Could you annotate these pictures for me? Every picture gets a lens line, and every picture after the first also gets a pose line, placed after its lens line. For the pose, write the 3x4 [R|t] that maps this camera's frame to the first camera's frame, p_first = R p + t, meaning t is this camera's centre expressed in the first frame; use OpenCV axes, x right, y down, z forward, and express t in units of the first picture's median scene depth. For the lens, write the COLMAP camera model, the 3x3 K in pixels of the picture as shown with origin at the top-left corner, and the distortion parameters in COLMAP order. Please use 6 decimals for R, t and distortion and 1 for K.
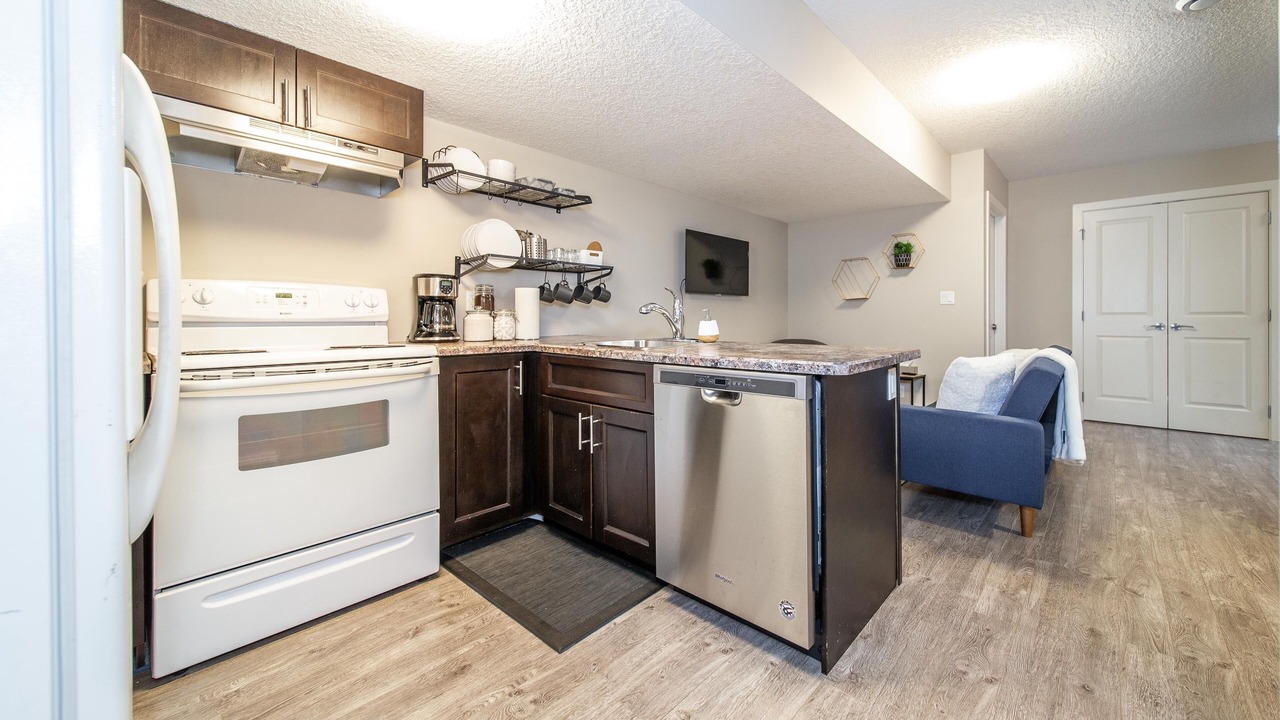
lens RADIAL K [[481.1, 0, 687.6], [0, 481.1, 313.5], [0, 0, 1]] dist [0.002182, 0.000002]
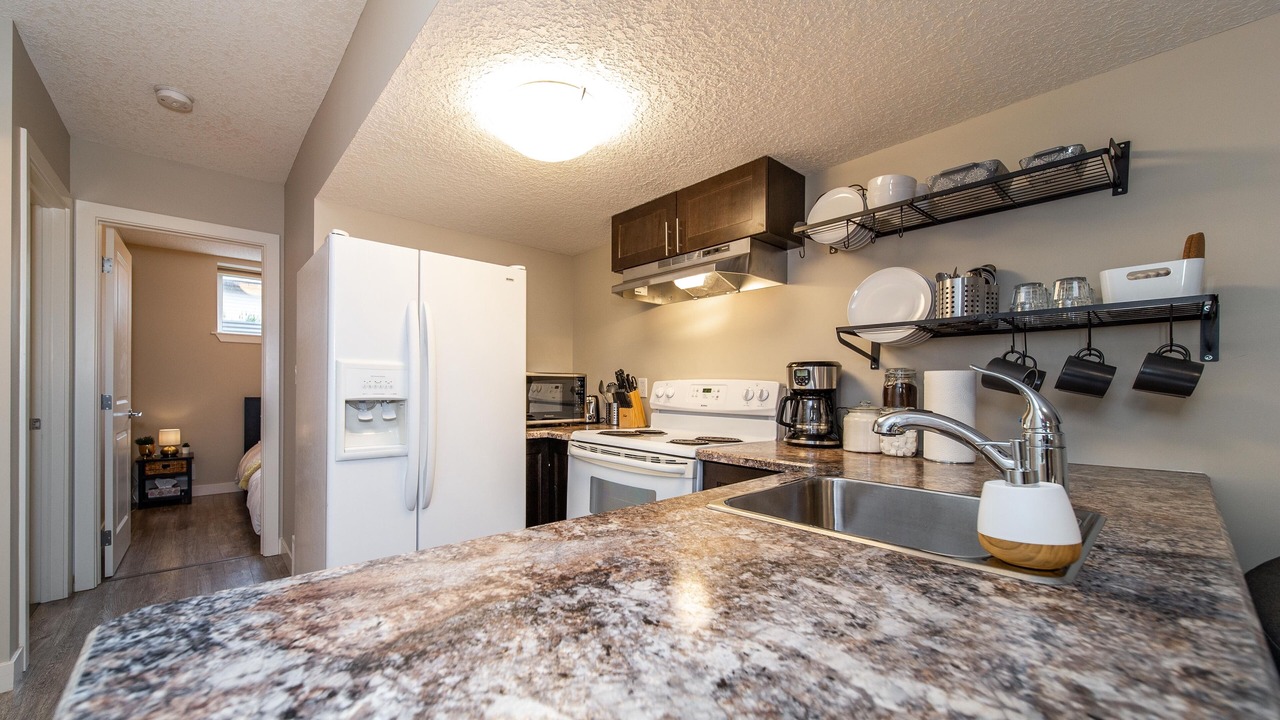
lens RADIAL K [[479.7, 0, 582.2], [0, 479.7, 384.5], [0, 0, 1]] dist [0.000219, -0.000129]
pose [[-0.180568, -0.005917, -0.983545, 0.355998], [0.002180, 0.999977, -0.006416, -0.039627], [0.983560, -0.003303, -0.180551, 0.802736]]
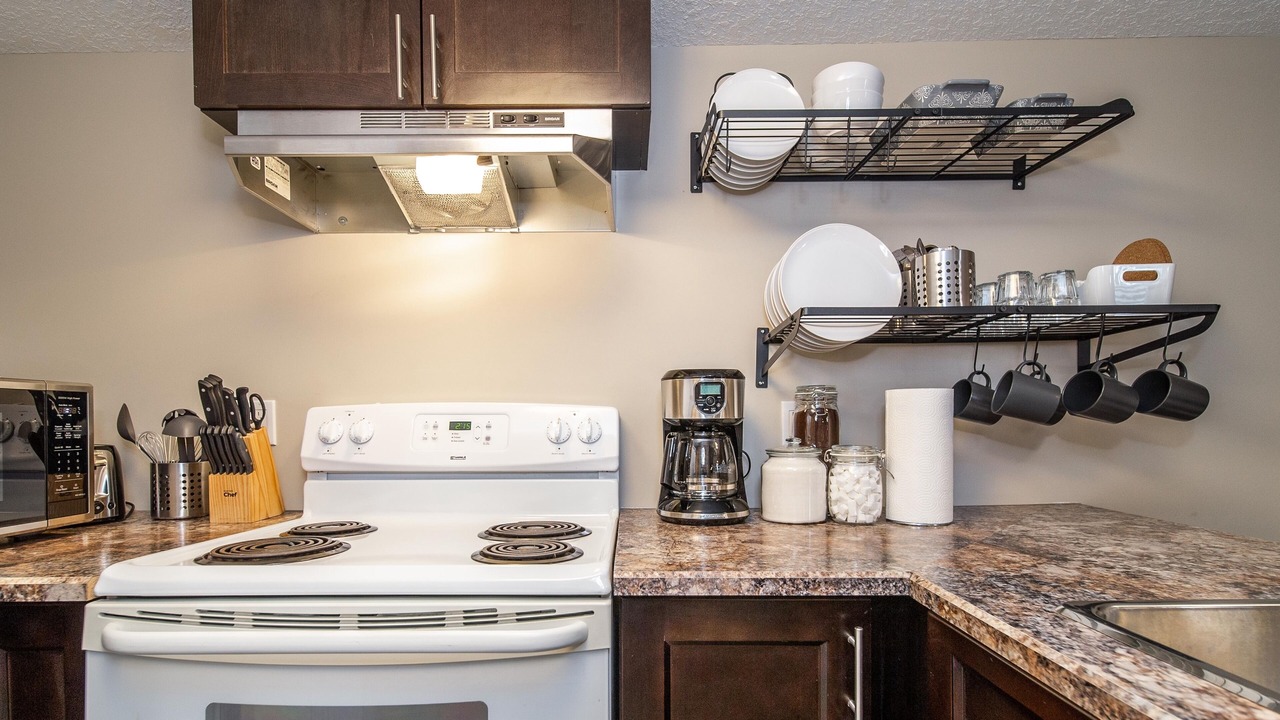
lens RADIAL K [[608.2, 0, 629.6], [0, 608.2, 430.6], [0, 0, 1]] dist [0.006135, -0.000489]
pose [[0.649990, 0.006463, -0.759916, -0.133991], [0.012828, 0.999728, 0.019475, -0.037926], [0.759835, -0.022407, 0.649730, 0.600768]]
